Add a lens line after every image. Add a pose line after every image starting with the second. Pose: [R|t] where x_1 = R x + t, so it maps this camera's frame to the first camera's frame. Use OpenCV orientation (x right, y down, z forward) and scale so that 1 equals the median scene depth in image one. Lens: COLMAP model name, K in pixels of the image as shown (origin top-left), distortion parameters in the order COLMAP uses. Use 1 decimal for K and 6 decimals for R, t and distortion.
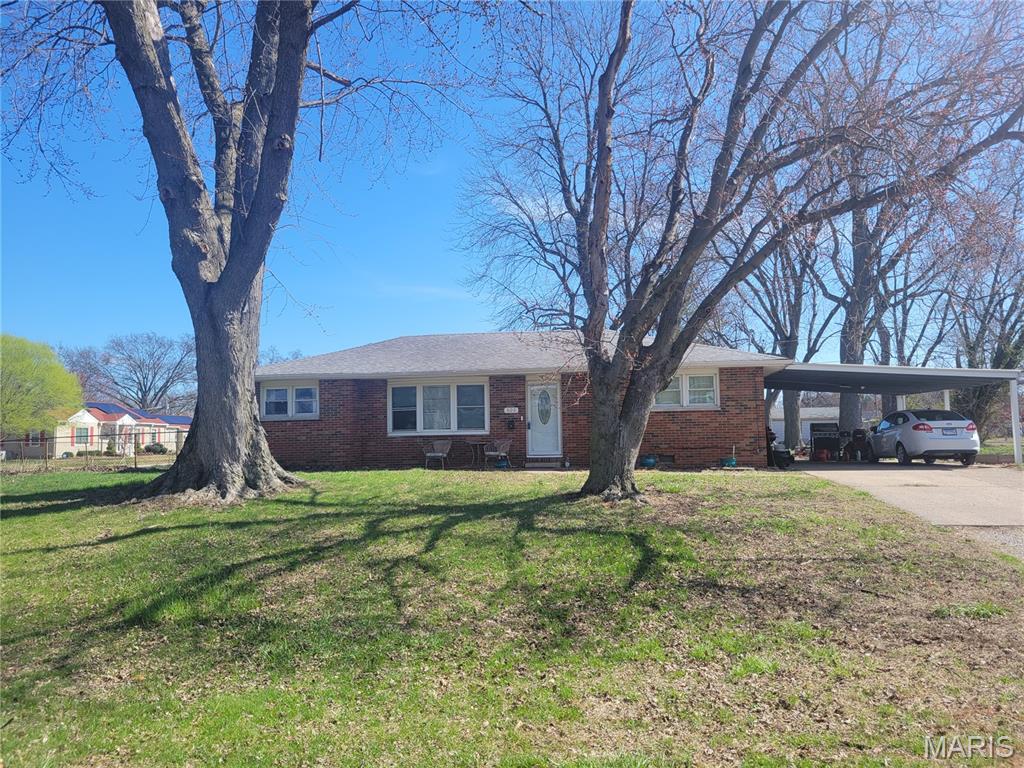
lens RADIAL K [[771.5, 0, 508.3], [0, 771.5, 381.0], [0, 0, 1]] dist [0.046340, -0.031830]
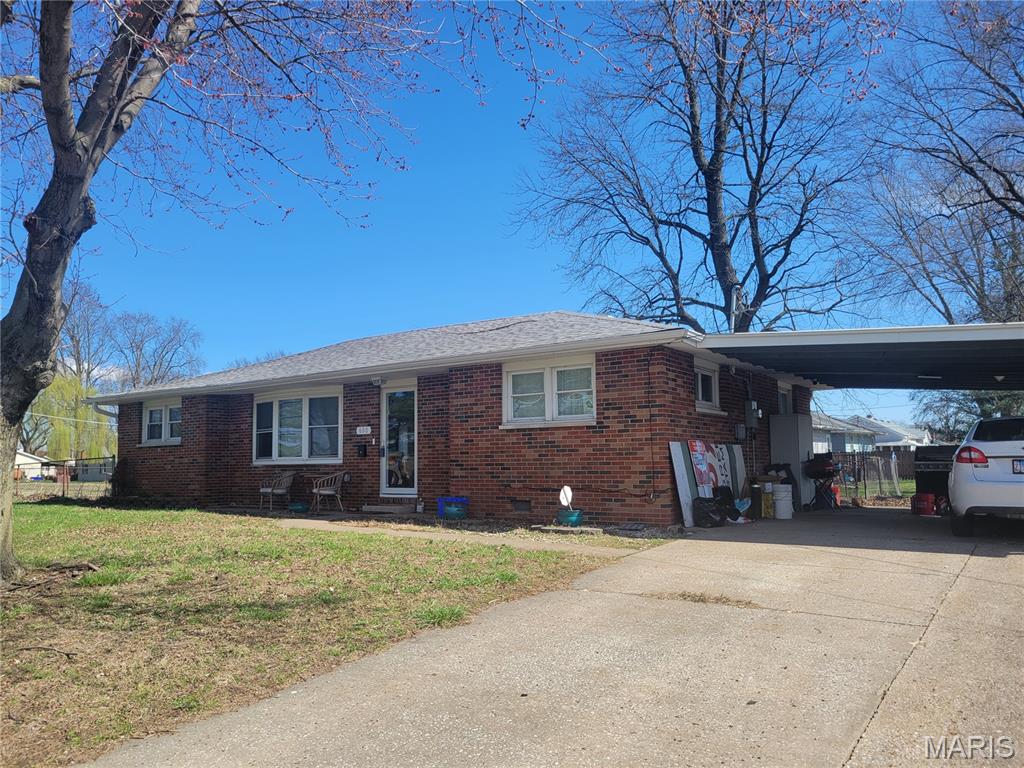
lens RADIAL K [[771.5, 0, 514.0], [0, 771.5, 387.4], [0, 0, 1]] dist [0.046340, -0.031830]
pose [[0.889519, -0.038077, -0.455309, 0.454587], [0.028714, 0.999210, -0.027467, 0.021838], [0.455995, 0.011359, 0.889910, 0.423599]]
